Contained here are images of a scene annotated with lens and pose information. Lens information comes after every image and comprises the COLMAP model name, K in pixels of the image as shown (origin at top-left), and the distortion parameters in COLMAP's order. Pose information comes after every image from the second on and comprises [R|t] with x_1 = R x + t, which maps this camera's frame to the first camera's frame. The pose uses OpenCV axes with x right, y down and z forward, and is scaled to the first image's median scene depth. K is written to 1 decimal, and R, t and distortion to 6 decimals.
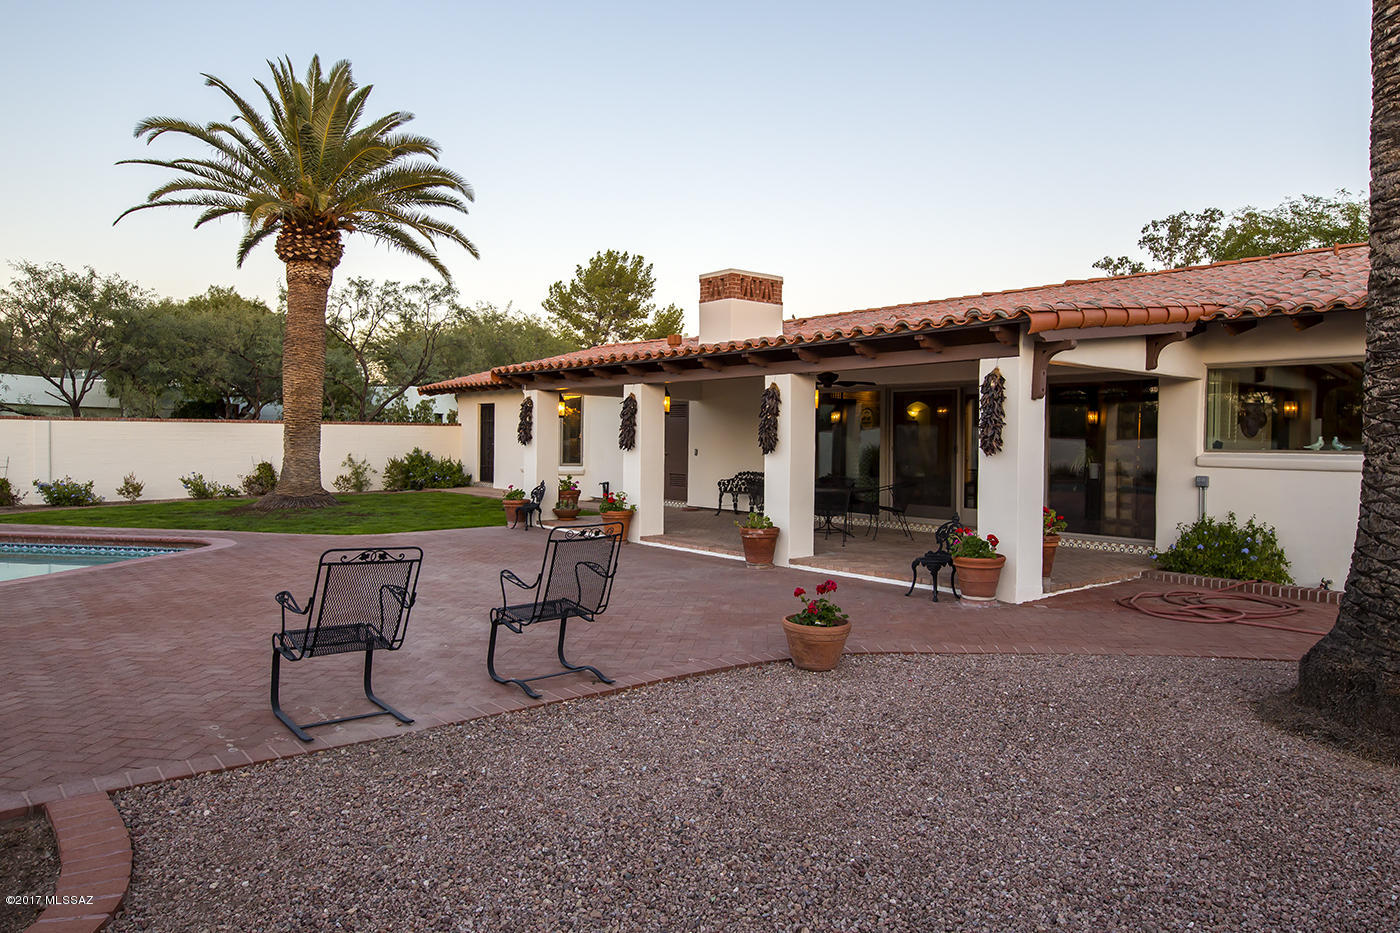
lens RADIAL K [[935.5, 0, 691.3], [0, 935.5, 450.9], [0, 0, 1]] dist [0.012418, 0.004350]
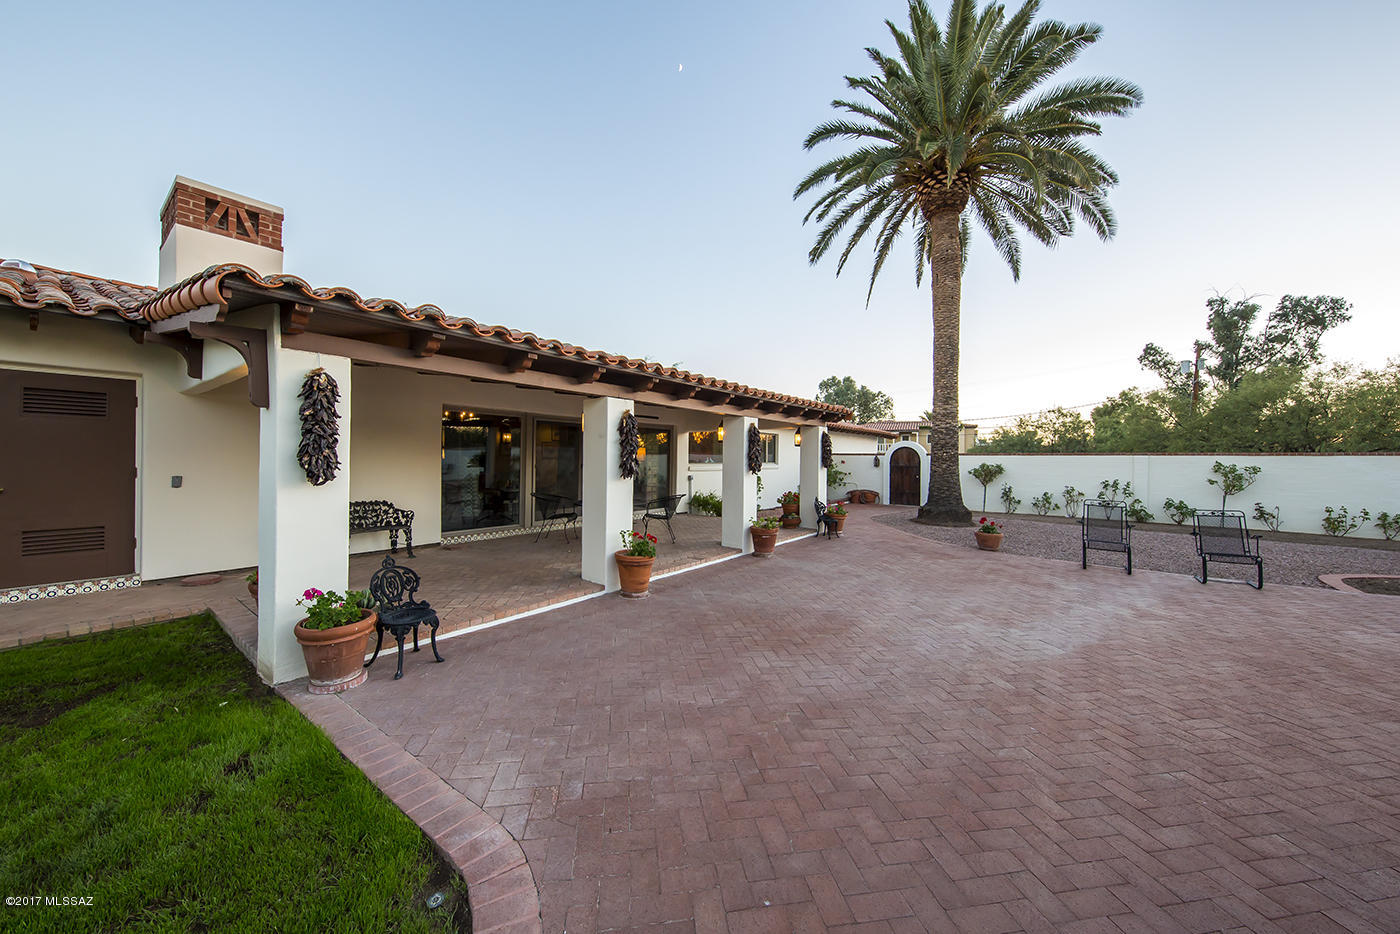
lens RADIAL K [[502.9, 0, 701.5], [0, 502.9, 461.3], [0, 0, 1]] dist [-0.000007, -0.000038]
pose [[-0.239504, -0.021082, 0.970666, -0.363658], [-0.004666, 0.999778, 0.020563, -0.018283], [-0.970884, 0.000395, -0.239549, 0.754004]]
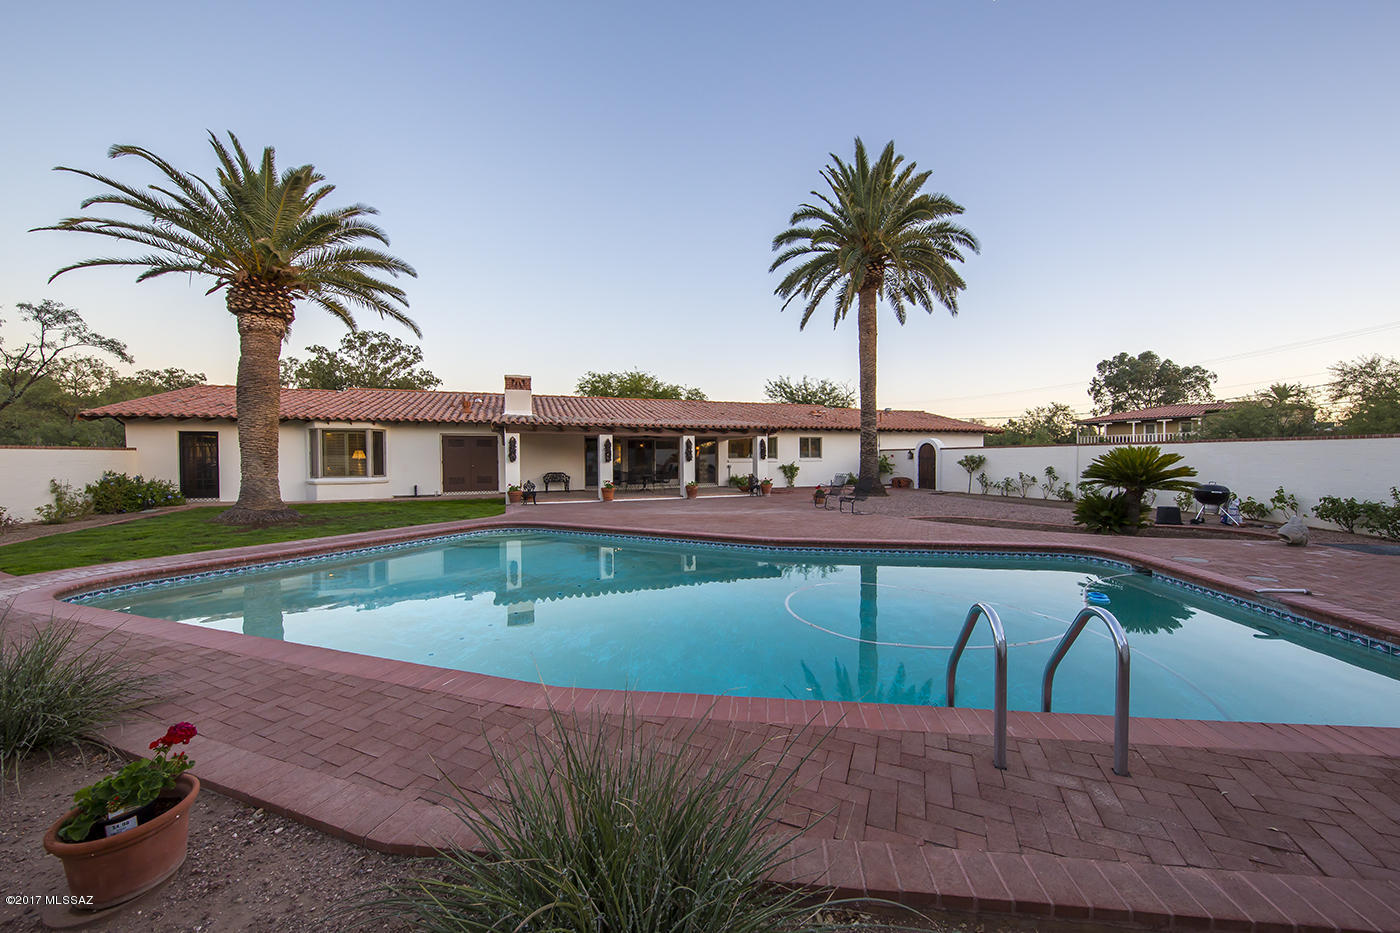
lens RADIAL K [[502.9, 0, 701.5], [0, 502.9, 460.8], [0, 0, 1]] dist [-0.000007, -0.000038]
pose [[0.327500, -0.022648, 0.944580, -0.846972], [0.019382, 0.999663, 0.017249, -0.016432], [-0.944652, 0.012659, 0.327828, 0.263993]]
